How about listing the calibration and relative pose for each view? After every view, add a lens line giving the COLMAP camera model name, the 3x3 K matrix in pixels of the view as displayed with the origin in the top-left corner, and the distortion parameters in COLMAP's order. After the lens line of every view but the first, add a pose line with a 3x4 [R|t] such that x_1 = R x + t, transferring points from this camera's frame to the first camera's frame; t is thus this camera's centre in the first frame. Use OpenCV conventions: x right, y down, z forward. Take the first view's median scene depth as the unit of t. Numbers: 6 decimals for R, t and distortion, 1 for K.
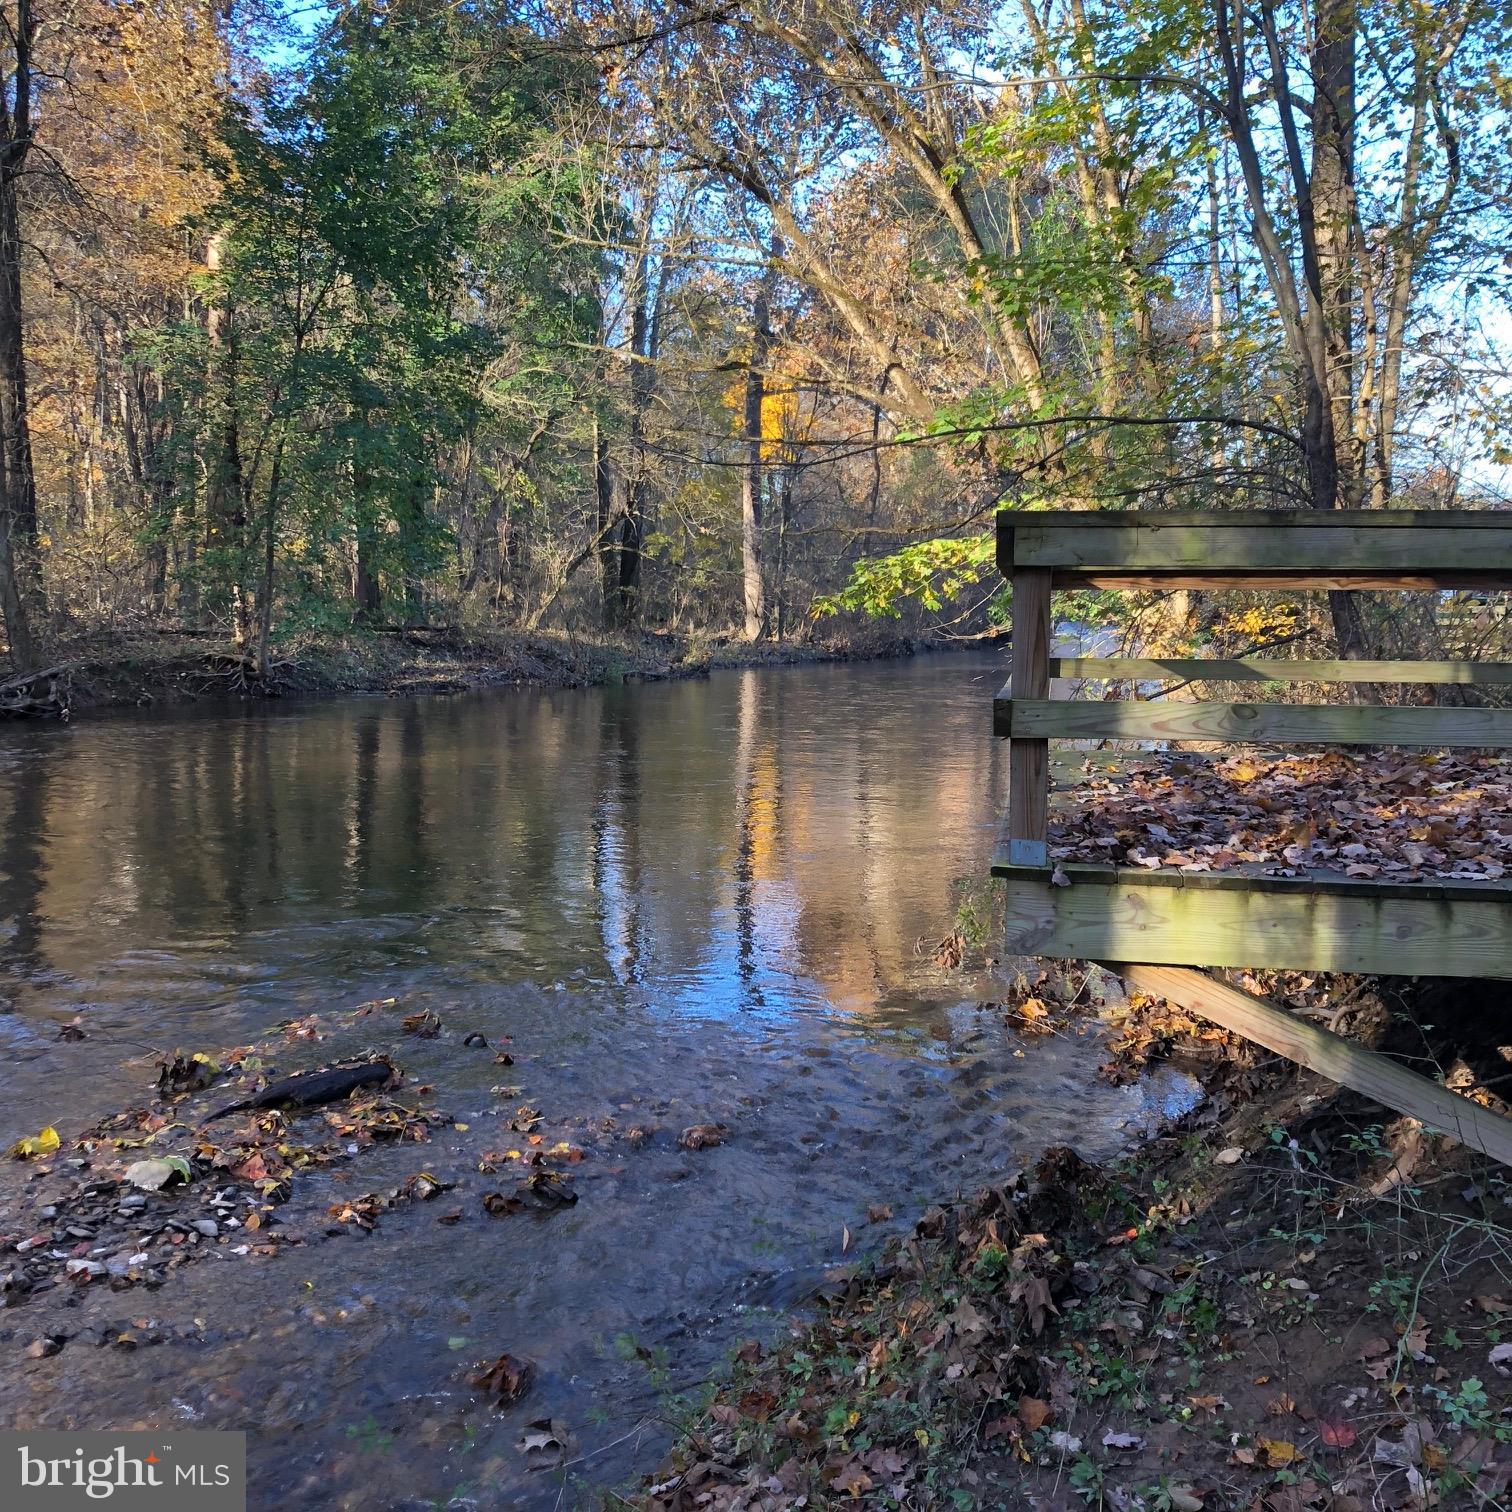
lens RADIAL K [[1617.6, 0, 756.0], [0, 1617.6, 757.3], [0, 0, 1]] dist [0.006781, 0.000000]
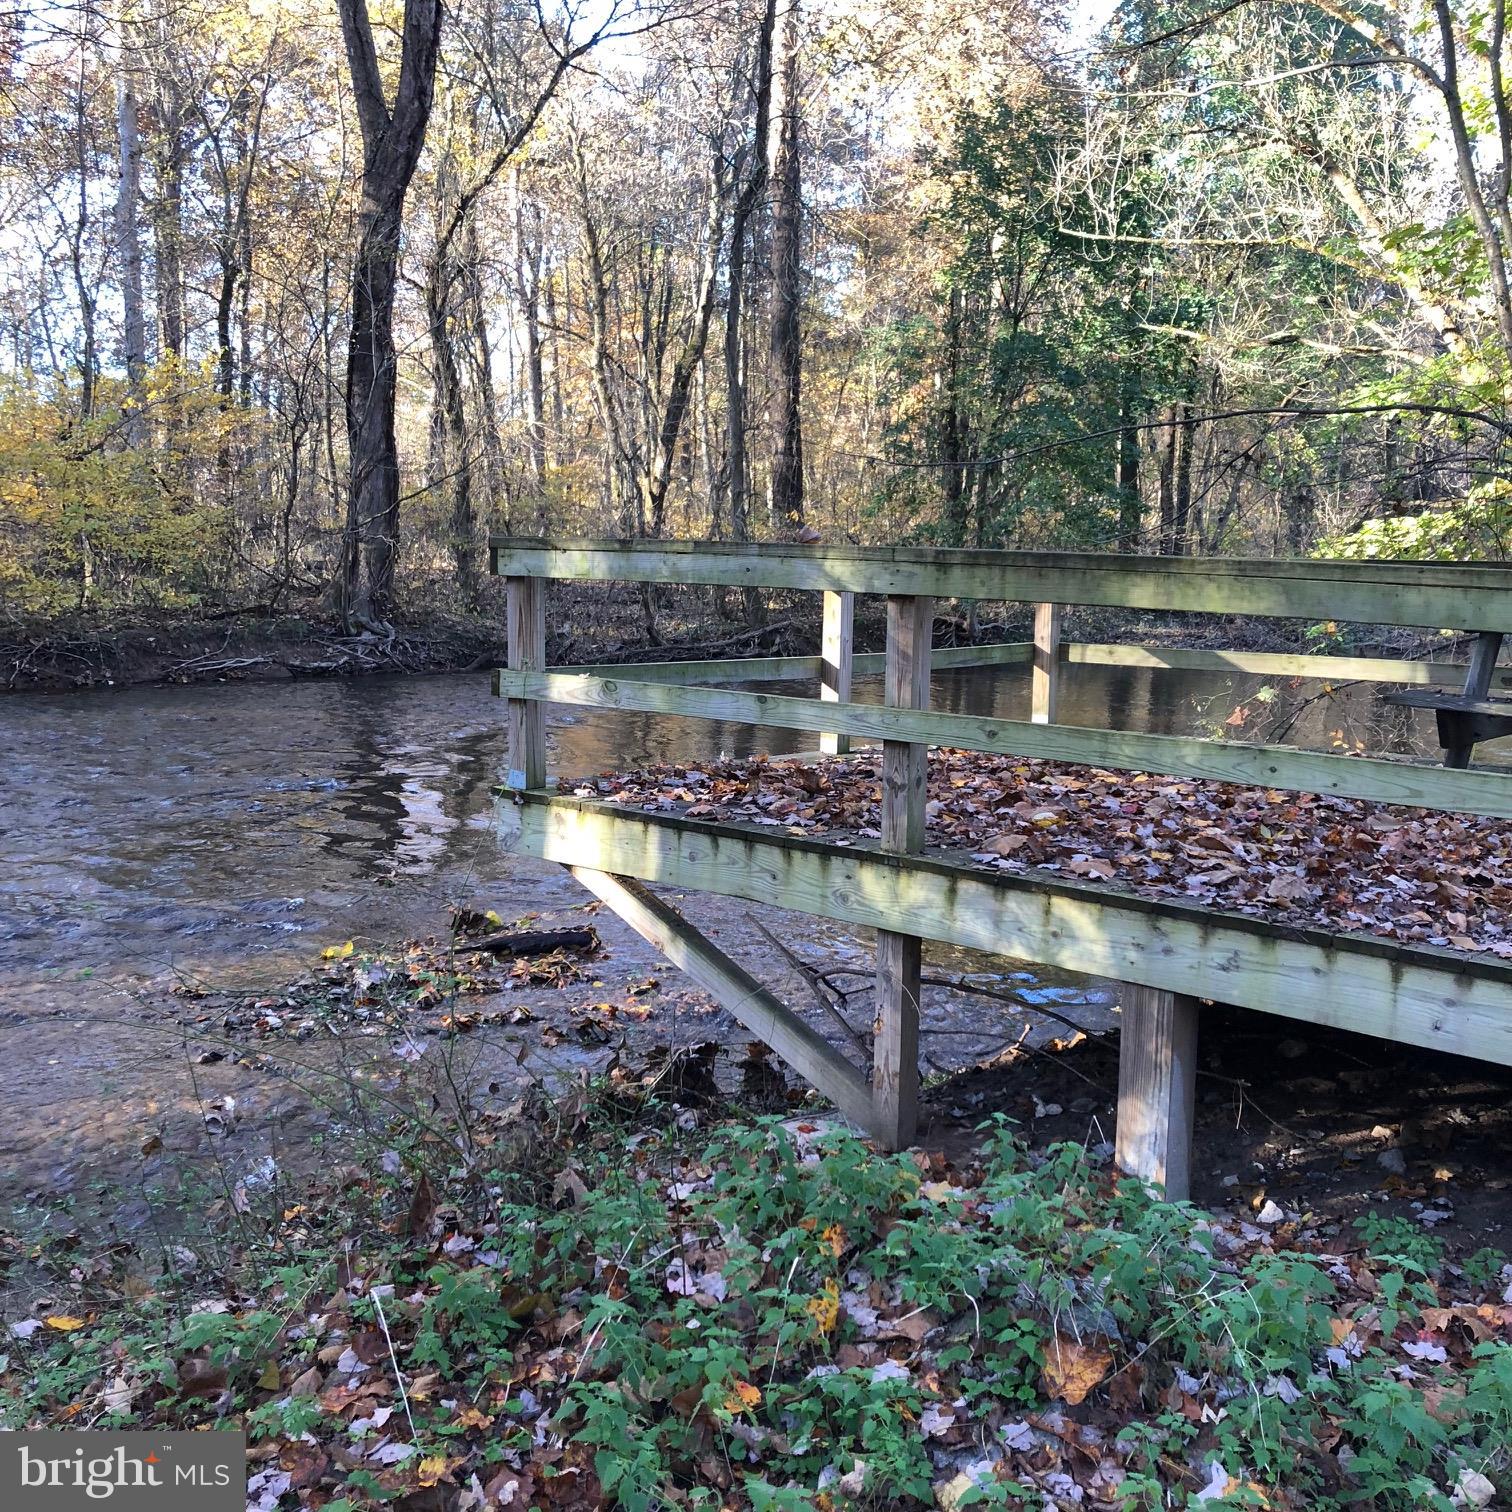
lens RADIAL K [[1617.6, 0, 756.2], [0, 1617.6, 755.2], [0, 0, 1]] dist [0.006781, 0.000000]
pose [[0.857836, 0.072213, -0.508825, 0.791346], [-0.061279, 0.997388, 0.038239, -0.019576], [0.510257, -0.001623, 0.860021, -0.071323]]
